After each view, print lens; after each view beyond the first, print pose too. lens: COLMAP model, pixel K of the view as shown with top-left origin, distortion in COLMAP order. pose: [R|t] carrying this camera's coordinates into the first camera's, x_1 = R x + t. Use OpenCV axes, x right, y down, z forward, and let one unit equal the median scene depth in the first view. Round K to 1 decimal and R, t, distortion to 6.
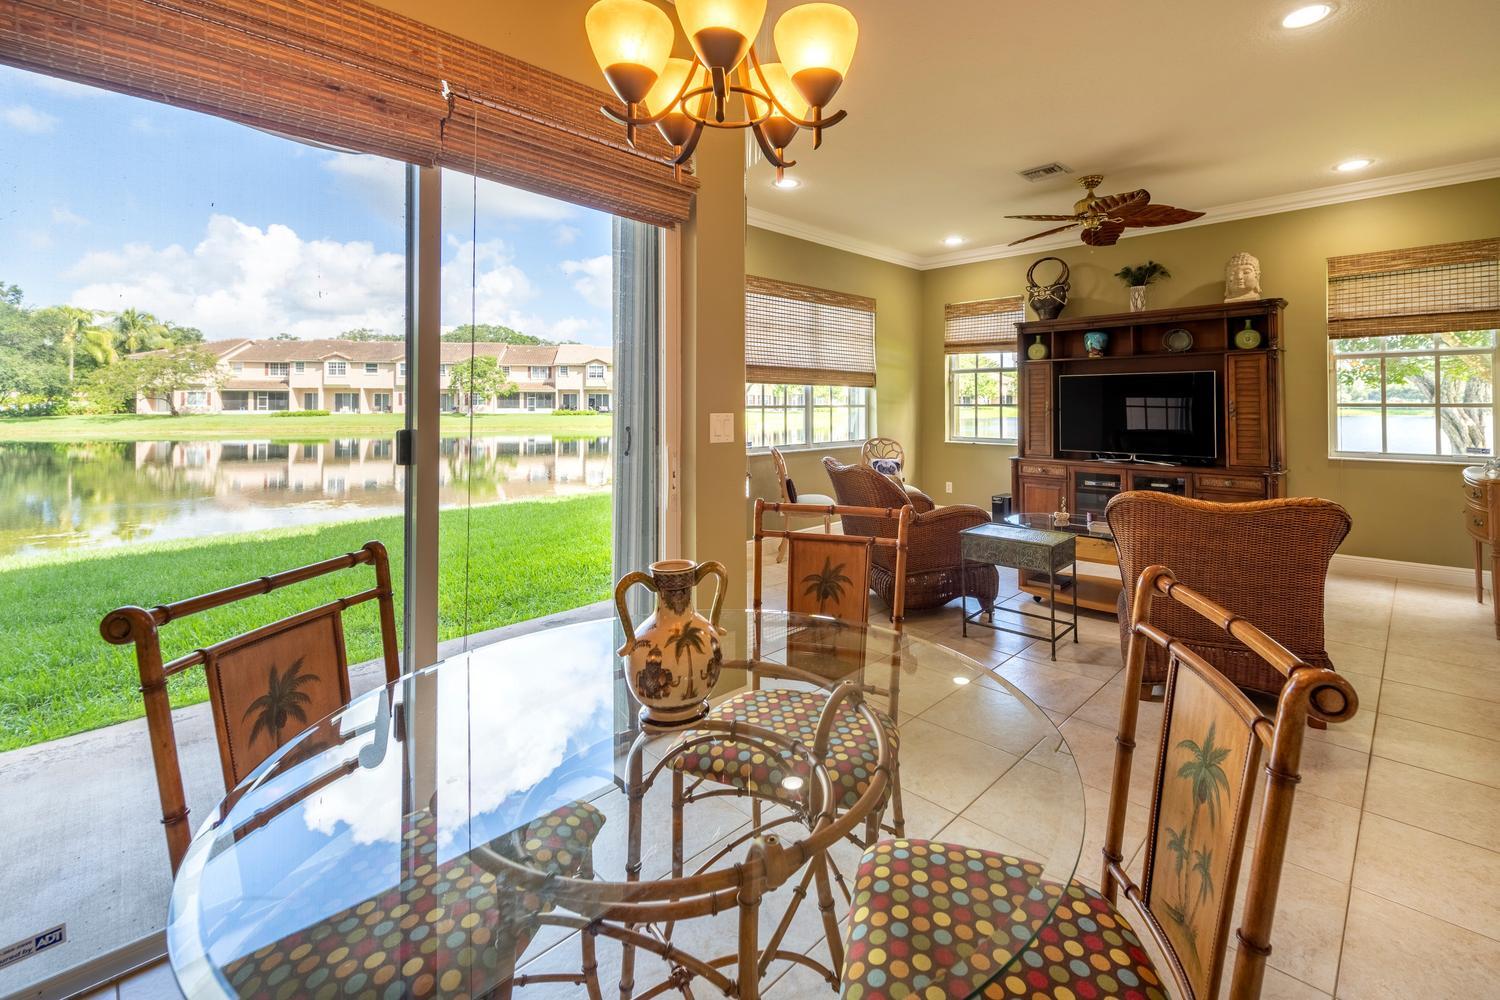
lens RADIAL K [[636.6, 0, 751.0], [0, 636.6, 410.3], [0, 0, 1]] dist [-0.001207, -0.000813]
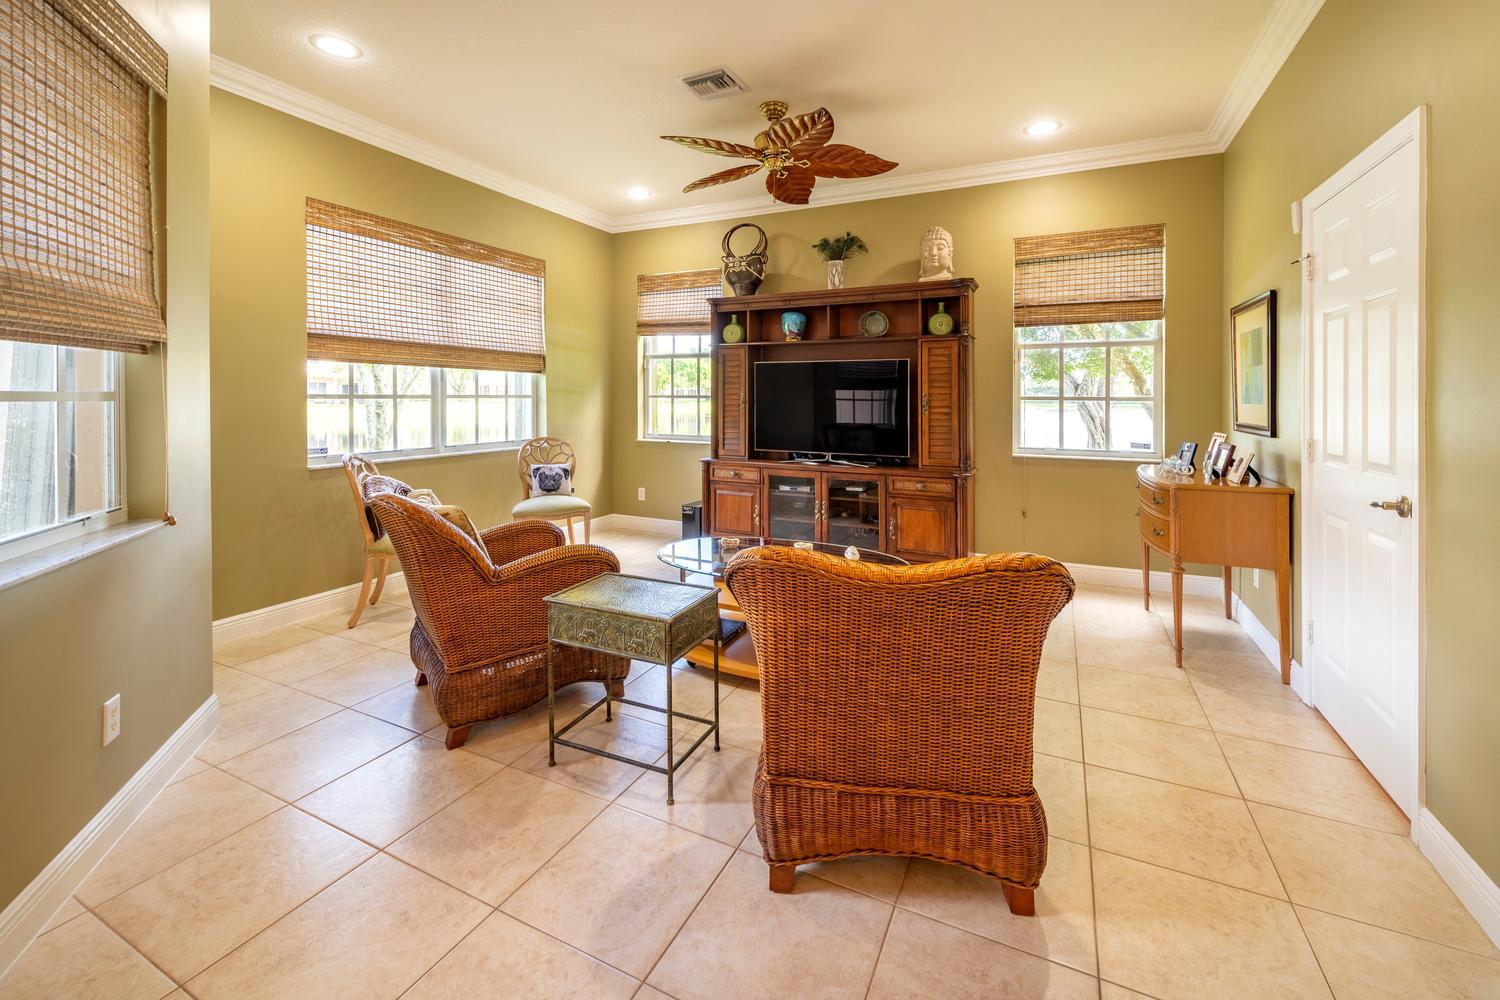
lens RADIAL K [[612.4, 0, 723.5], [0, 612.4, 413.9], [0, 0, 1]] dist [0.009657, -0.003840]
pose [[0.949792, -0.002456, 0.312874, 0.196959], [-0.003648, 0.999814, 0.018923, -0.000743], [-0.312862, -0.019114, 0.949606, 0.244494]]
